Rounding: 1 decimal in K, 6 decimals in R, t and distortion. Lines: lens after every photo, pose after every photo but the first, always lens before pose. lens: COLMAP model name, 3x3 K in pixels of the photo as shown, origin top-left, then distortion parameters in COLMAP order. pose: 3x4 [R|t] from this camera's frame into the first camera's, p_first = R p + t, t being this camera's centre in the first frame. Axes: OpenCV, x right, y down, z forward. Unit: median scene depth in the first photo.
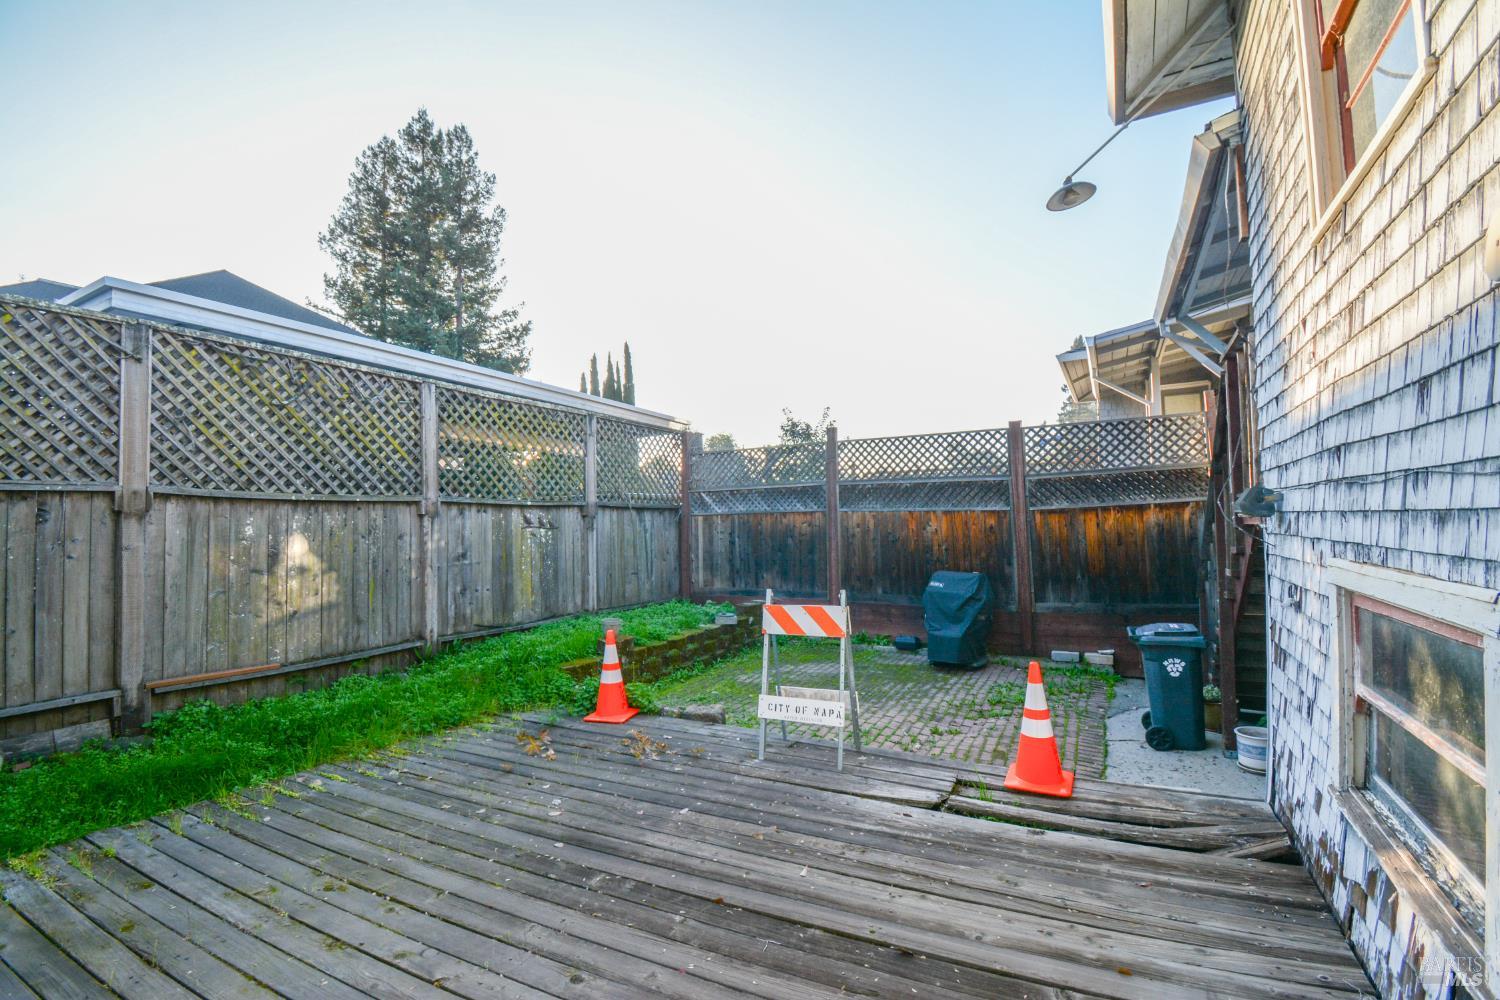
lens RADIAL K [[663.3, 0, 750.5], [0, 663.3, 500.0], [0, 0, 1]] dist [0.016408, -0.024555]
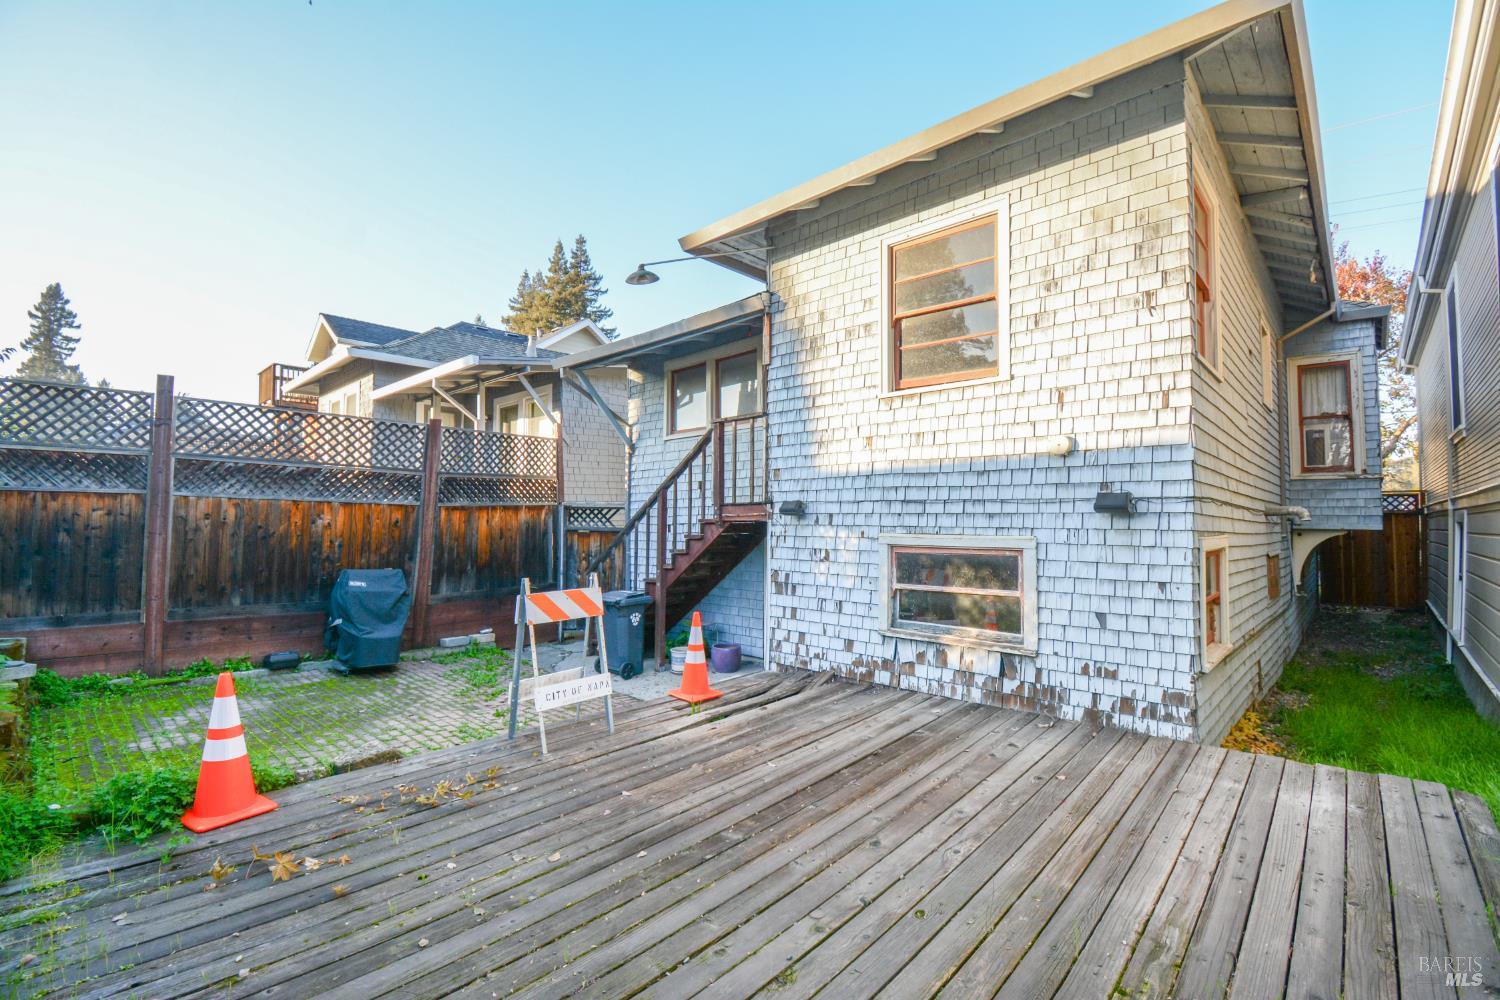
lens RADIAL K [[663.3, 0, 750.5], [0, 663.3, 500.0], [0, 0, 1]] dist [0.016408, -0.024555]
pose [[0.249377, 0.053842, 0.966908, -0.853411], [-0.045960, 0.997986, -0.043719, 0.052156], [-0.967315, -0.033536, 0.251350, 0.478311]]
